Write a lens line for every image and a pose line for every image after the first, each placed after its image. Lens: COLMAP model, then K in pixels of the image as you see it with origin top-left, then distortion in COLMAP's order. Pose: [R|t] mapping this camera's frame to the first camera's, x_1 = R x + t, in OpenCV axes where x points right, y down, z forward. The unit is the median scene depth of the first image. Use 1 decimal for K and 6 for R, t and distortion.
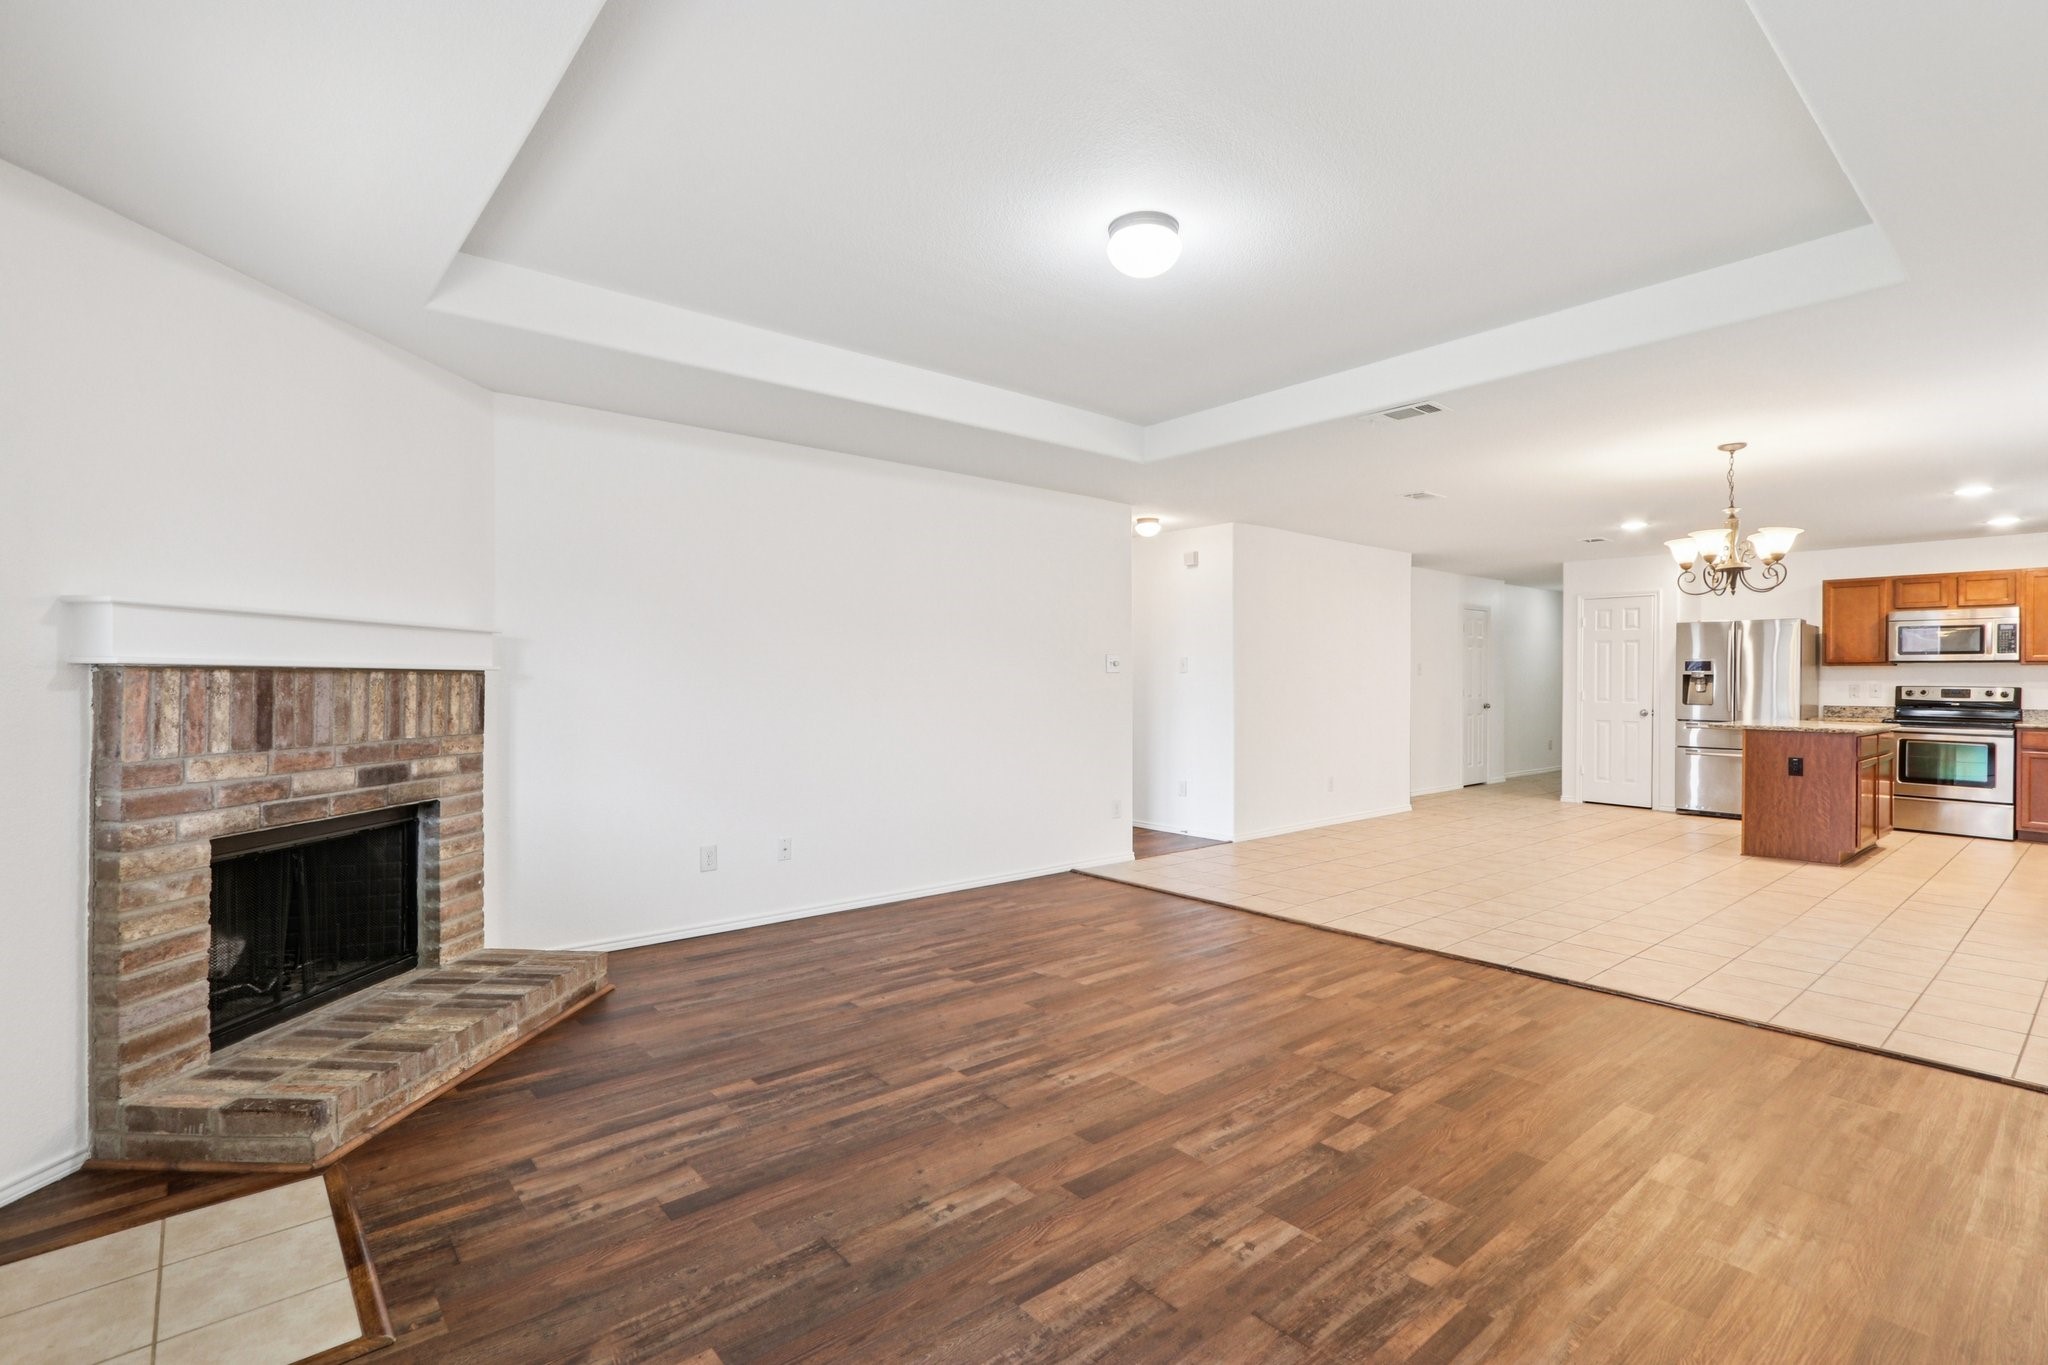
lens RADIAL K [[952.7, 0, 1029.4], [0, 952.7, 684.3], [0, 0, 1]] dist [-0.010697, 0.001754]
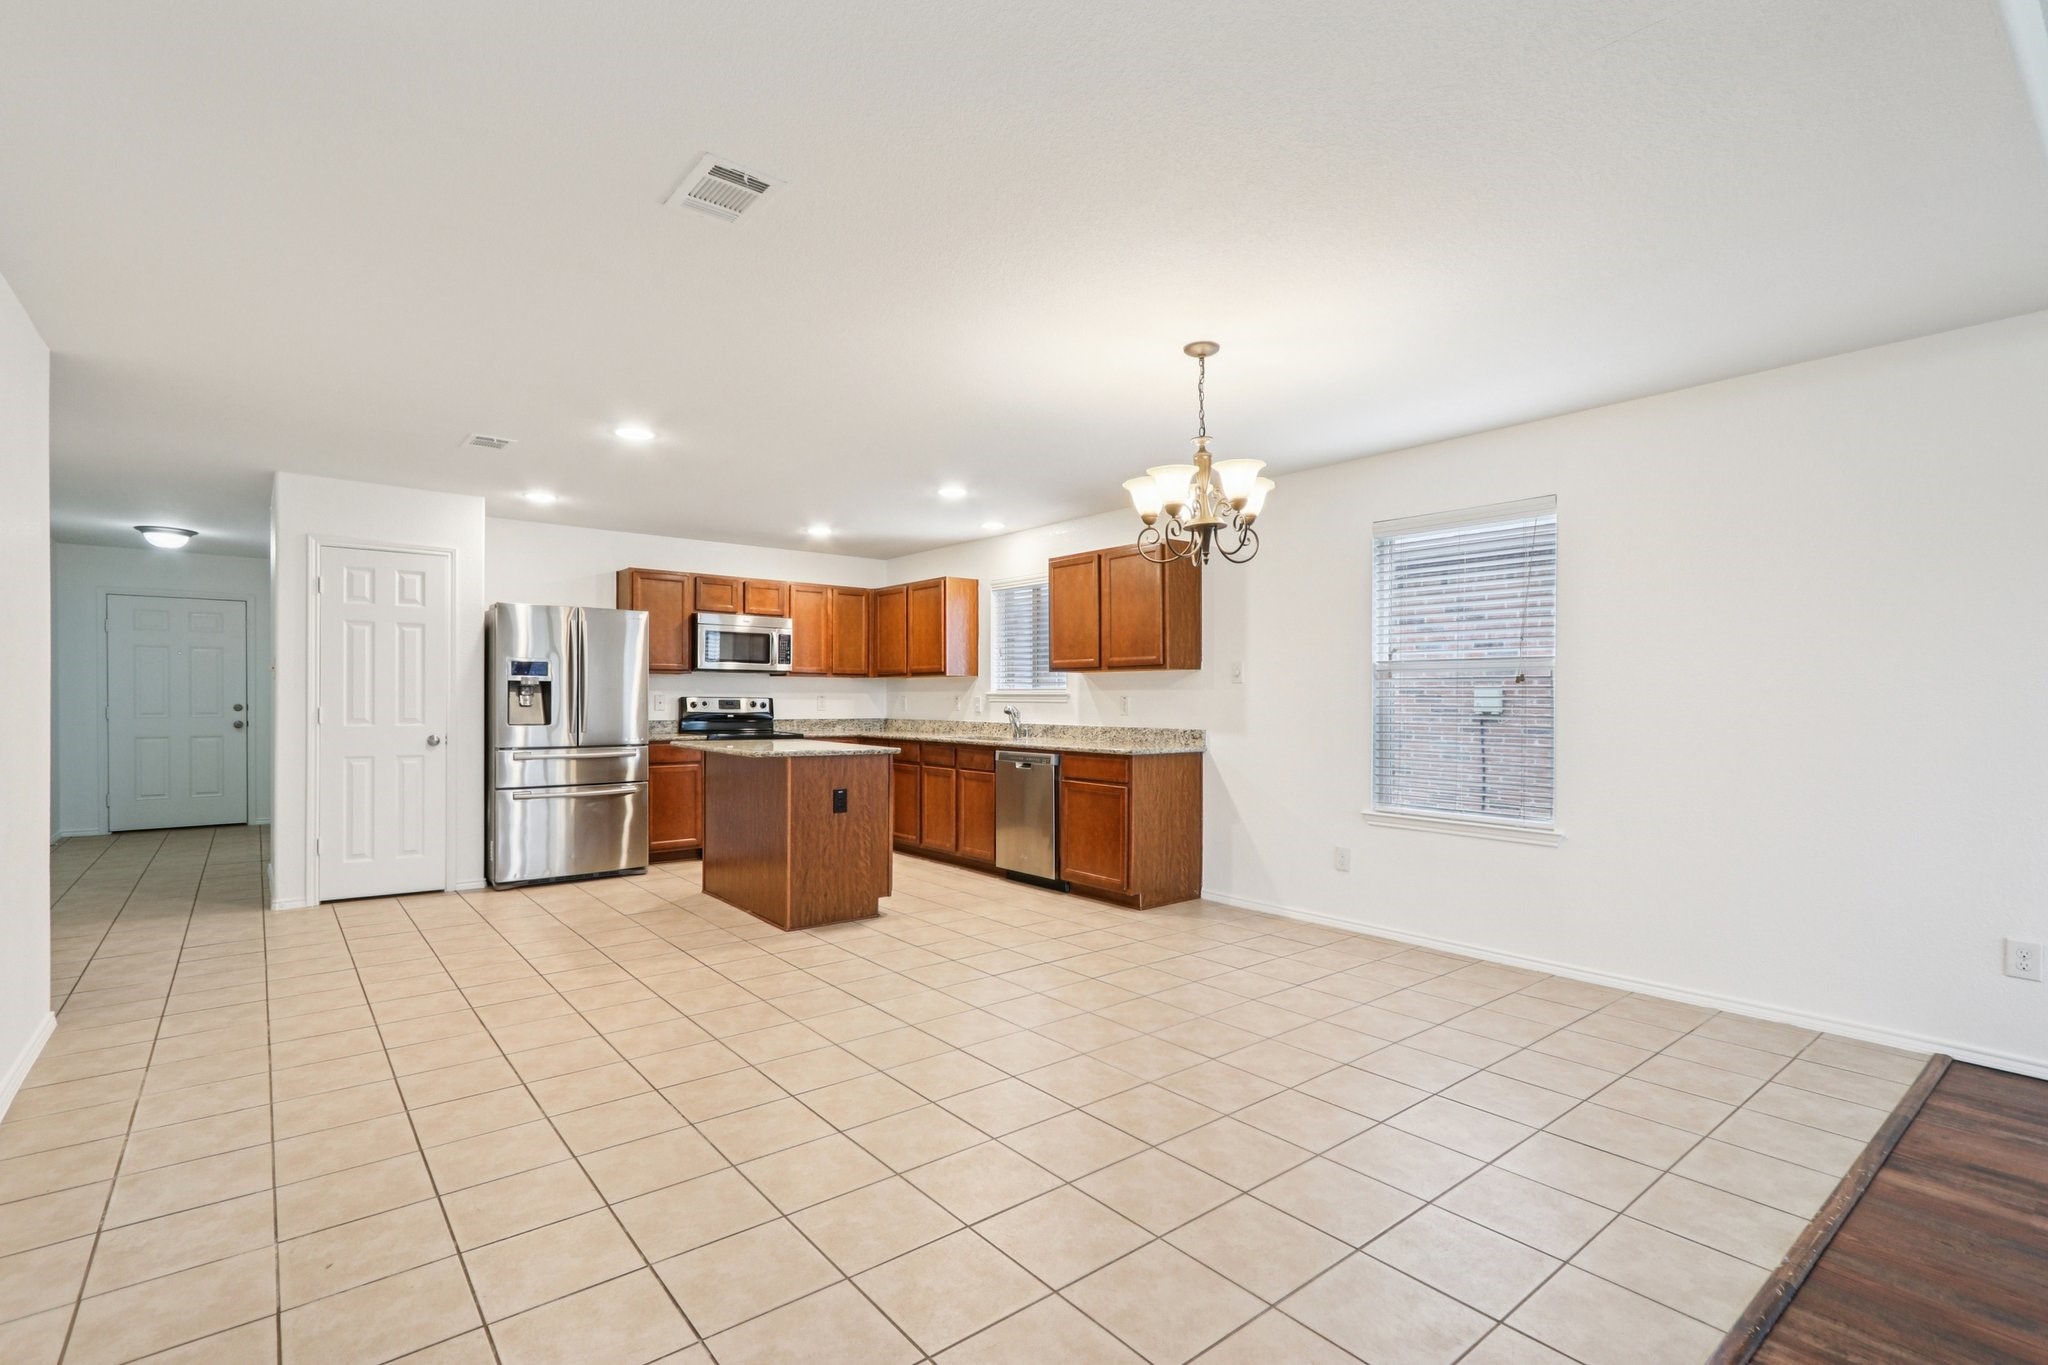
lens RADIAL K [[952.7, 0, 1036.8], [0, 952.7, 701.9], [0, 0, 1]] dist [-0.010697, 0.001754]
pose [[0.002090, -0.005817, 0.999981, 0.033936], [0.000521, 0.999983, 0.005816, 0.001770], [-0.999998, 0.000509, 0.002093, 0.834294]]
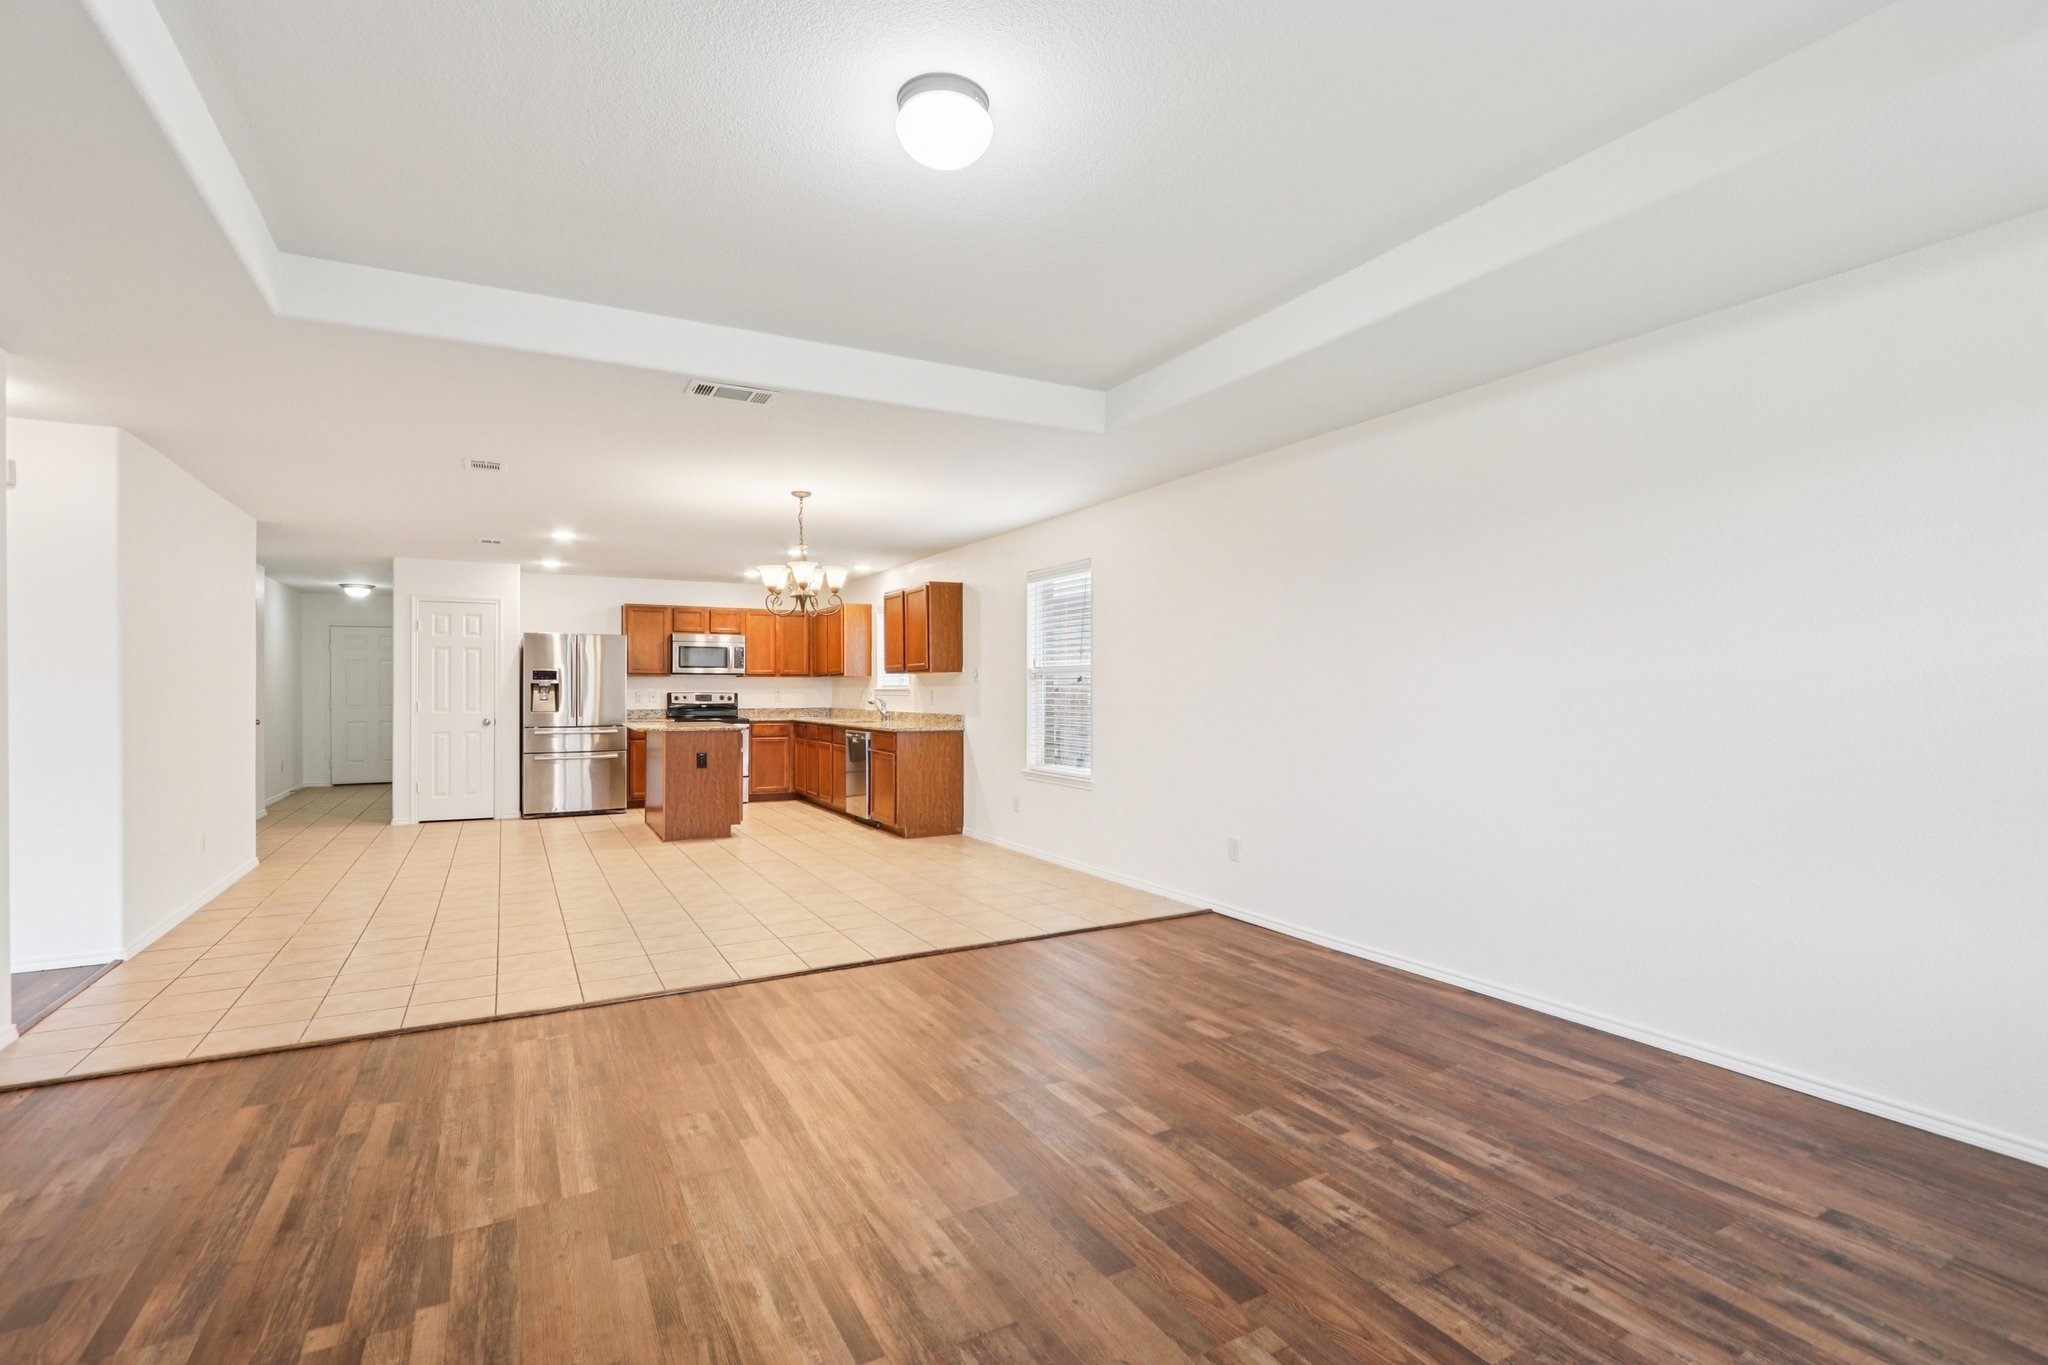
lens RADIAL K [[952.7, 0, 1024.2], [0, 952.7, 690.6], [0, 0, 1]] dist [-0.010697, 0.001754]
pose [[0.193984, -0.005457, 0.980990, -0.288814], [0.007565, 0.999963, 0.004067, -0.003112], [-0.980976, 0.006632, 0.194018, 0.364786]]
